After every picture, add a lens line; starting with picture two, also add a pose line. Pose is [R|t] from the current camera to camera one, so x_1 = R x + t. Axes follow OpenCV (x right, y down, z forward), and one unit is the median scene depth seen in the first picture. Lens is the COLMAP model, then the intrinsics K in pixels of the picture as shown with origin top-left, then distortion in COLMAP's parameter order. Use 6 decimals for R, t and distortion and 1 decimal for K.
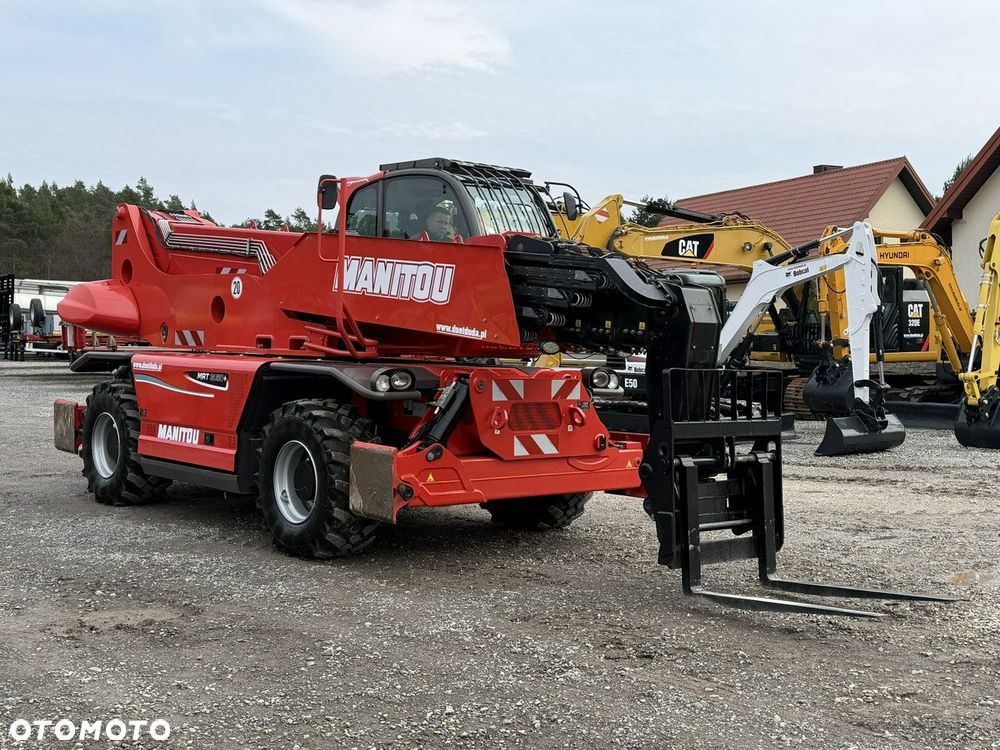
lens RADIAL K [[1233.8, 0, 500.0], [0, 1233.8, 375.0], [0, 0, 1]] dist [0.097002, 0.027535]
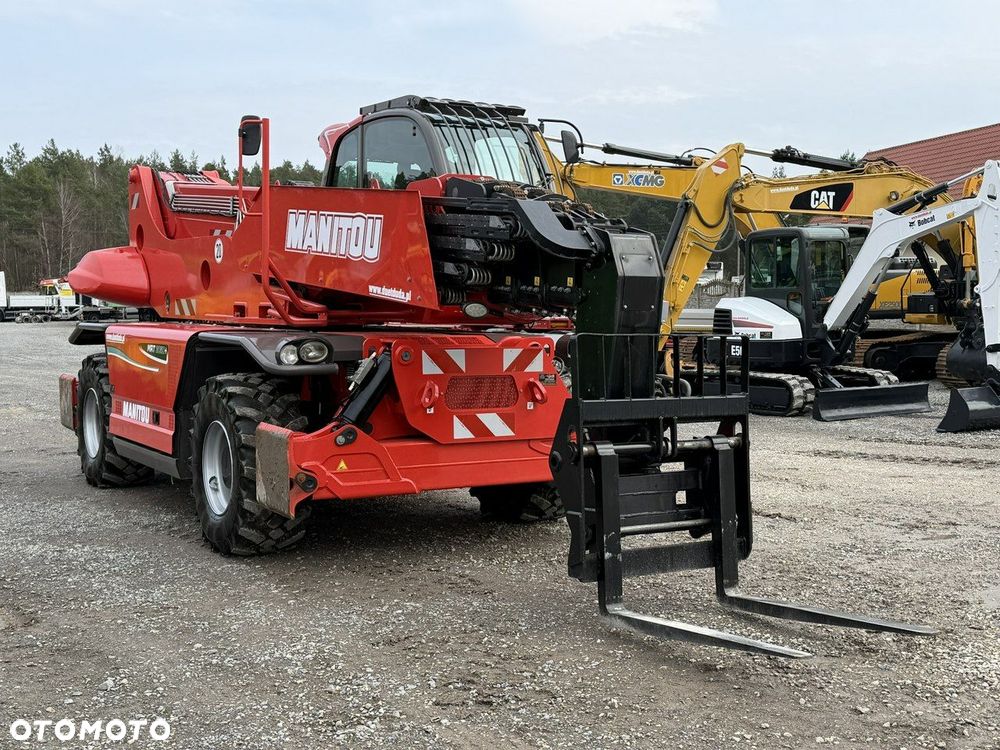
lens RADIAL K [[1233.8, 0, 500.0], [0, 1233.8, 375.0], [0, 0, 1]] dist [0.097002, 0.027535]
pose [[0.986358, -0.006433, -0.164491, 0.162898], [0.010596, 0.999645, 0.024446, 0.000981], [0.164275, -0.025855, 0.986076, 0.149890]]
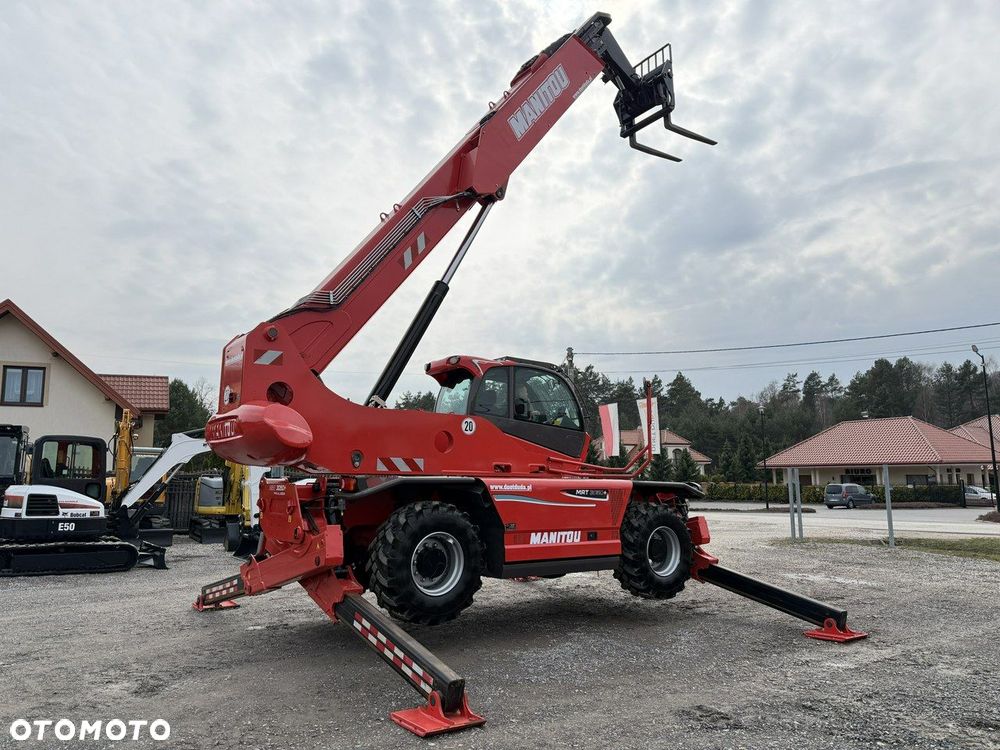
lens RADIAL K [[763.3, 0, 491.8], [0, 763.3, 374.6], [0, 0, 1]] dist [0.121460, -0.176862]
pose [[0.085535, 0.150740, 0.984866, -1.161240], [0.051045, 0.986528, -0.155428, -0.000770], [-0.995027, 0.063567, 0.076688, 1.042917]]
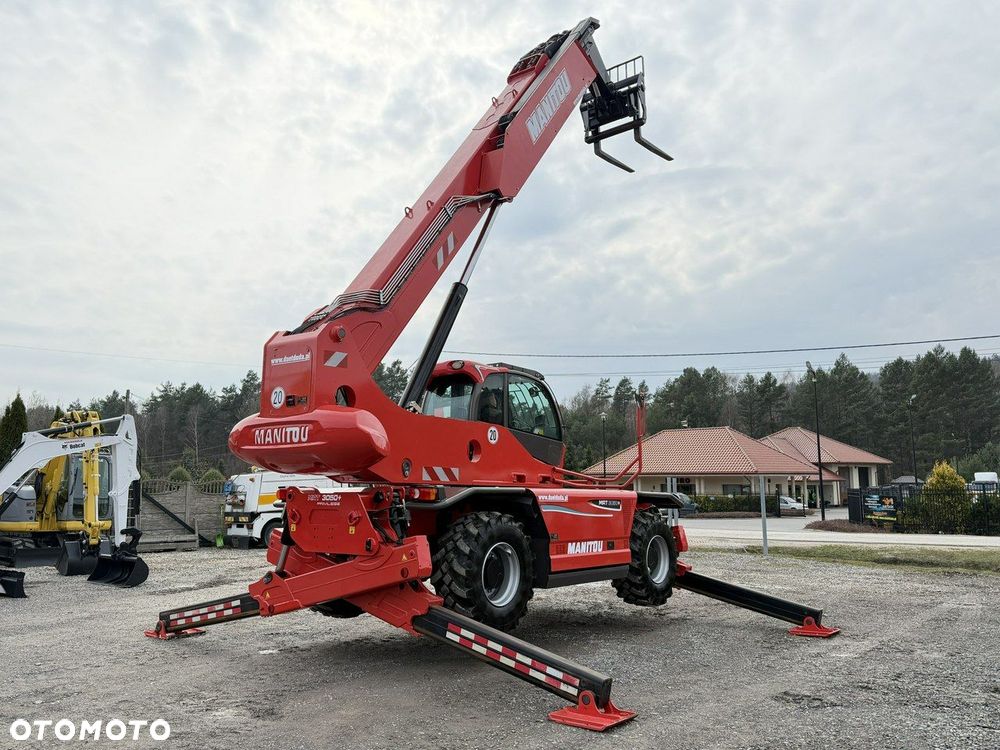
lens RADIAL K [[877.8, 0, 500.0], [0, 877.8, 375.0], [0, 0, 1]] dist [0.160757, -0.285124]
pose [[-0.204797, 0.140705, 0.968638, -1.261247], [0.051018, 0.989803, -0.132993, -0.015979], [-0.977474, 0.022181, -0.209888, 1.353421]]
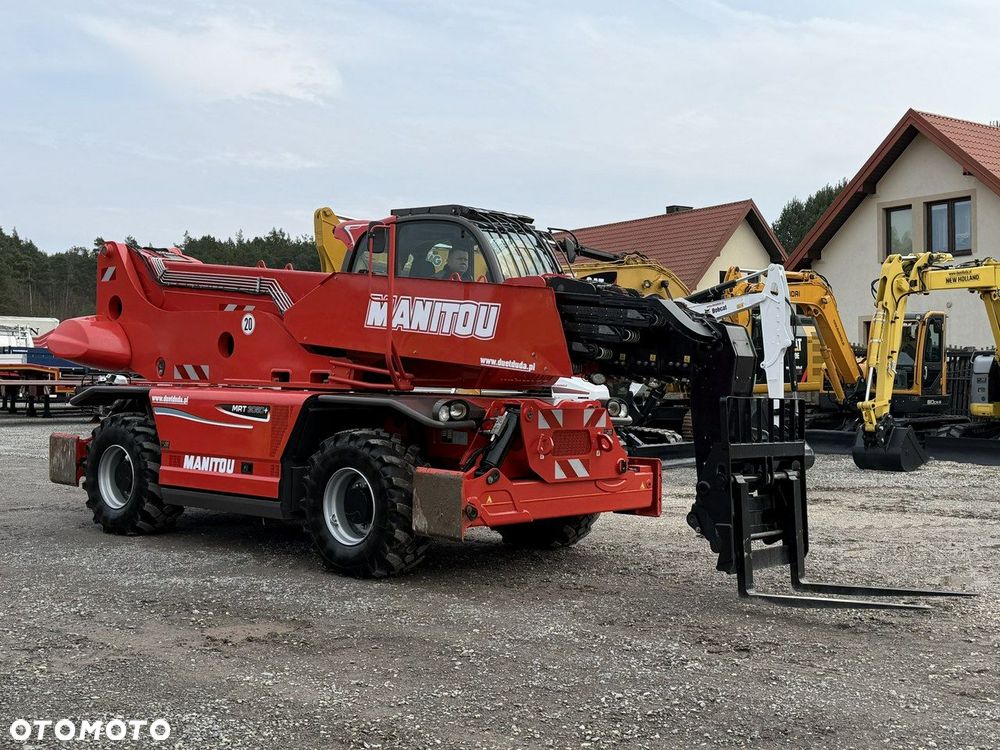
lens RADIAL K [[1233.8, 0, 500.0], [0, 1233.8, 375.0], [0, 0, 1]] dist [0.097002, 0.027535]
pose [[0.991028, -0.004273, 0.133587, -0.162921], [0.007850, 0.999624, -0.026265, 0.002018], [-0.133425, 0.027078, 0.990689, -0.070877]]
